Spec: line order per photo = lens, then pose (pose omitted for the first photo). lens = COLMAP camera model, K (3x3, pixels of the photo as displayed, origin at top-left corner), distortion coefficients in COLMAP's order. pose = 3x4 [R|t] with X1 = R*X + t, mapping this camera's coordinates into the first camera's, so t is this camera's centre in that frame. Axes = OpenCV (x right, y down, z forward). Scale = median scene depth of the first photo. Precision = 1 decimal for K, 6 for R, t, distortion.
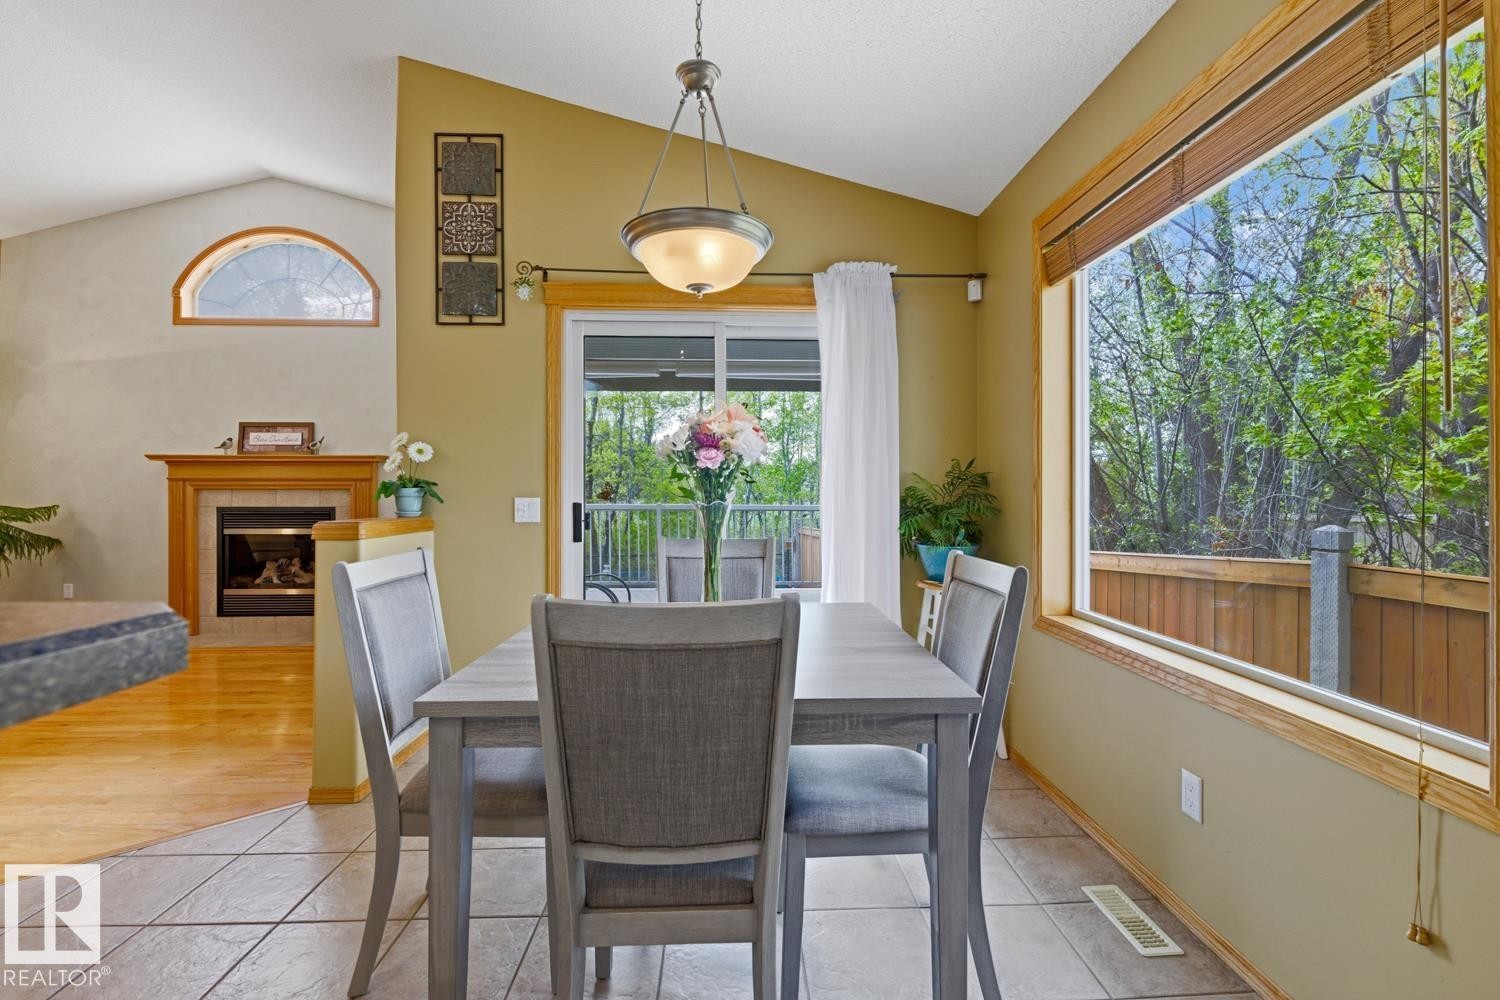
lens RADIAL K [[655.2, 0, 755.0], [0, 655.2, 489.3], [0, 0, 1]] dist [0.003259, -0.003098]
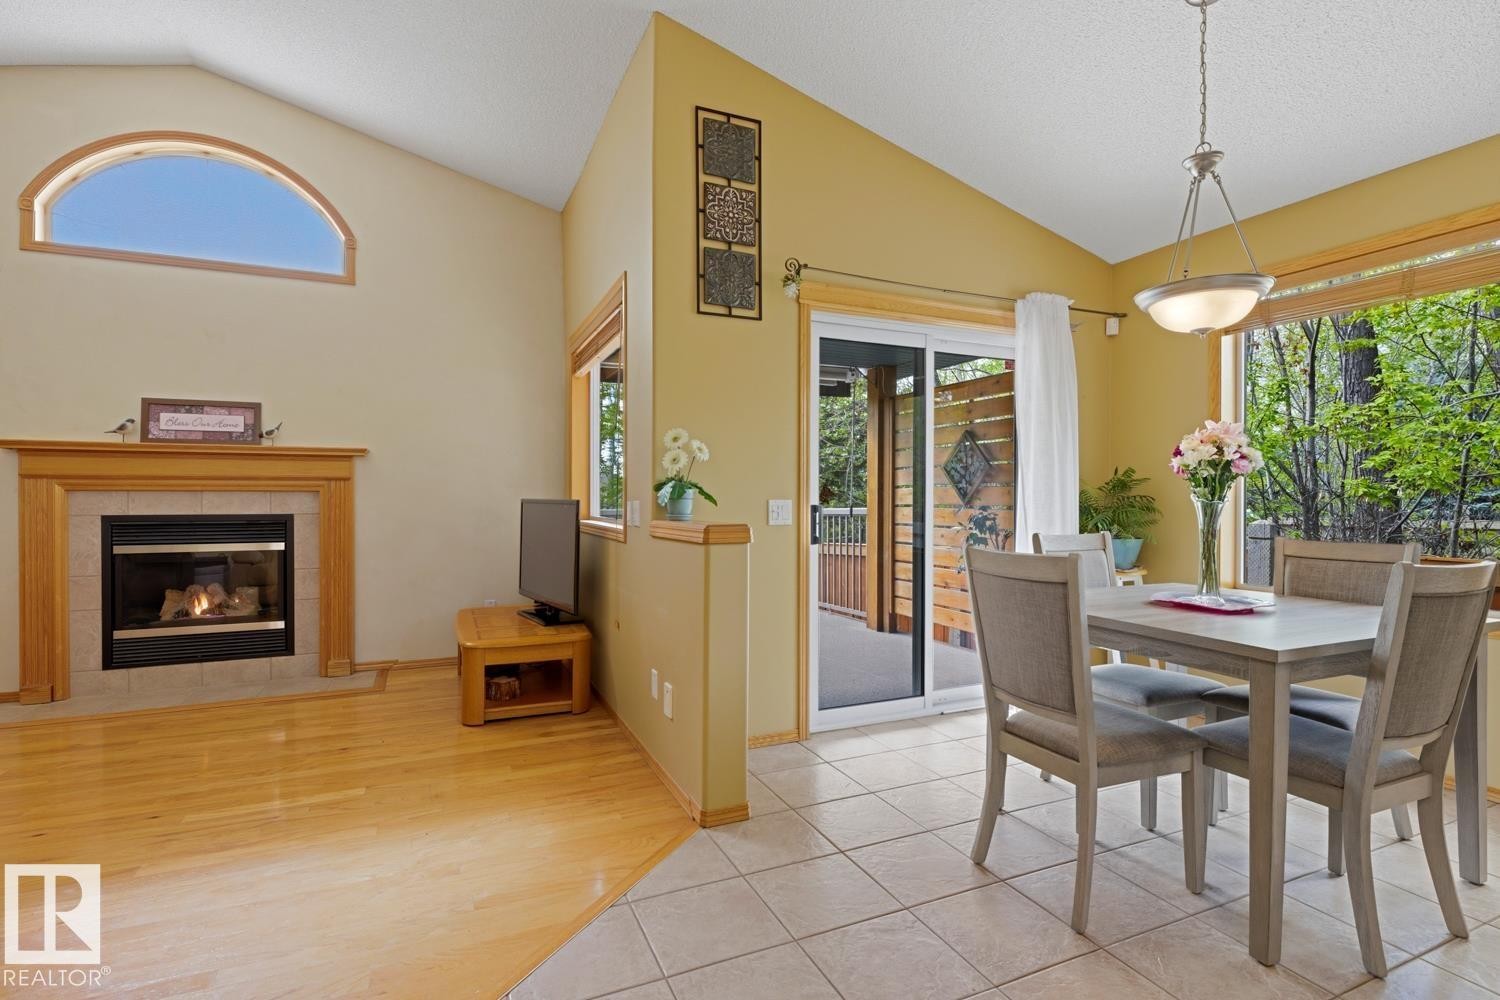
lens RADIAL K [[718.5, 0, 758.5], [0, 718.5, 498.0], [0, 0, 1]] dist [0.001425, -0.000425]
pose [[0.926707, -0.000689, 0.375785, -0.772608], [-0.001741, 0.999980, 0.006126, 0.003614], [-0.375781, -0.006331, 0.926687, 0.023206]]
